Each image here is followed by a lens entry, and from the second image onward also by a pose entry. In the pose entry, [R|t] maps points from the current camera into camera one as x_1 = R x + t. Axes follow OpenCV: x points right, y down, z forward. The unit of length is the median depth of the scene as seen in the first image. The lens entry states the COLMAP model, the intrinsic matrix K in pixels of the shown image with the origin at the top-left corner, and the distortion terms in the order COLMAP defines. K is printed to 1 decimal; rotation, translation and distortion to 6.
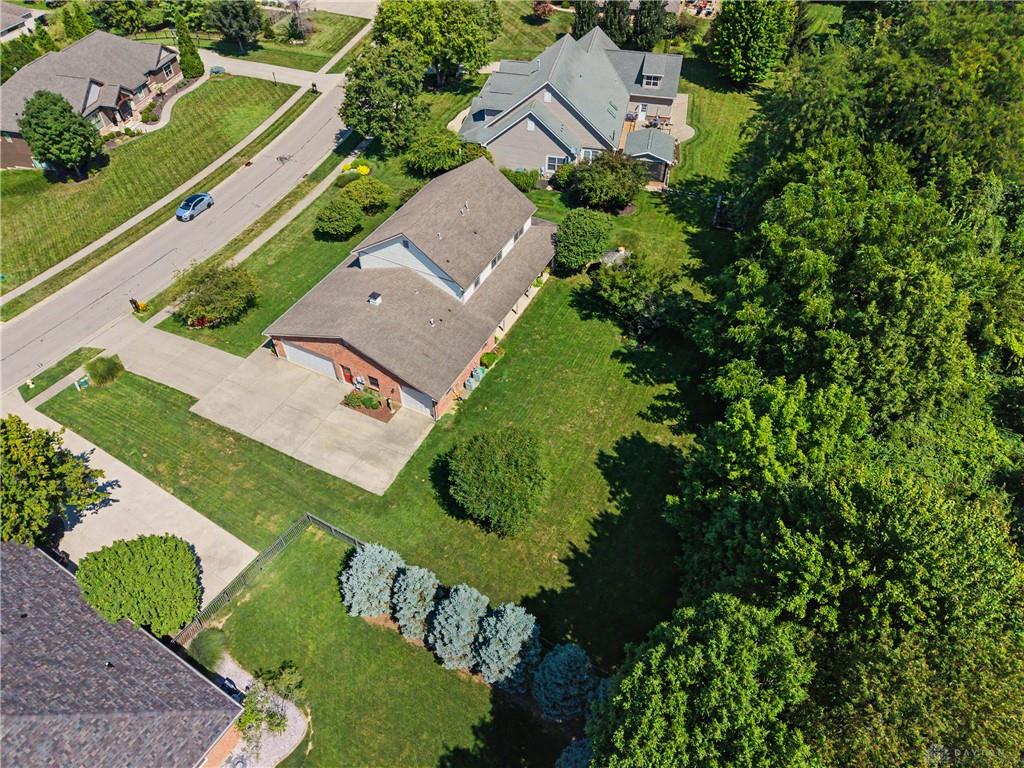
lens RADIAL K [[683.4, 0, 519.1], [0, 683.4, 382.3], [0, 0, 1]] dist [0.015382, -0.015222]
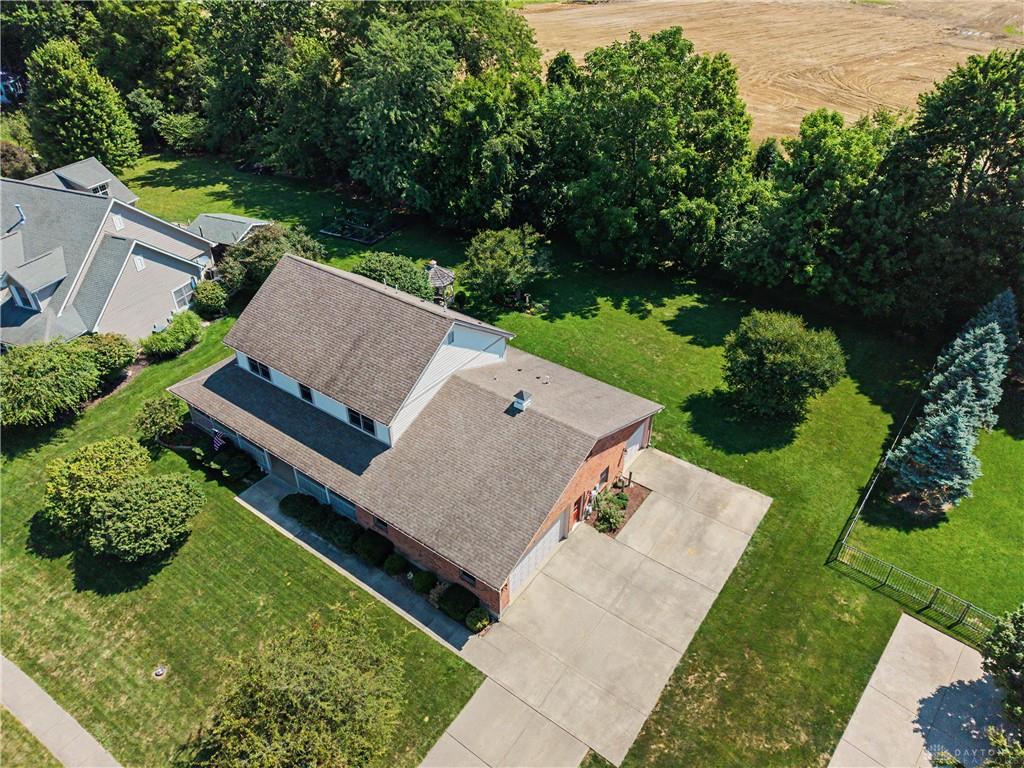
lens RADIAL K [[683.4, 0, 512.9], [0, 683.4, 381.3], [0, 0, 1]] dist [0.015382, -0.015222]
pose [[0.167468, -0.575513, 0.800462, -0.729433], [0.710016, 0.633706, 0.307073, -0.342916], [-0.683982, 0.516916, 0.514749, 0.649805]]
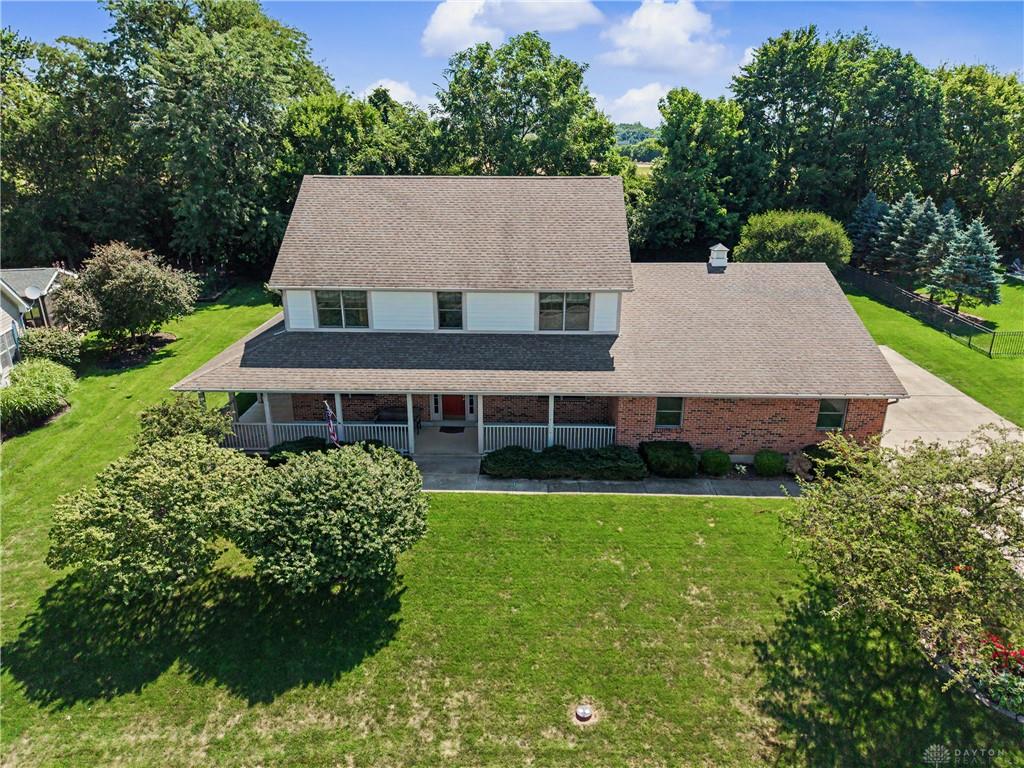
lens RADIAL K [[683.4, 0, 509.9], [0, 683.4, 384.0], [0, 0, 1]] dist [0.015382, -0.015222]
pose [[-0.414361, -0.320418, 0.851844, -0.646607], [0.653797, 0.546326, 0.523524, -0.468094], [-0.633130, 0.773861, -0.016888, 1.190862]]
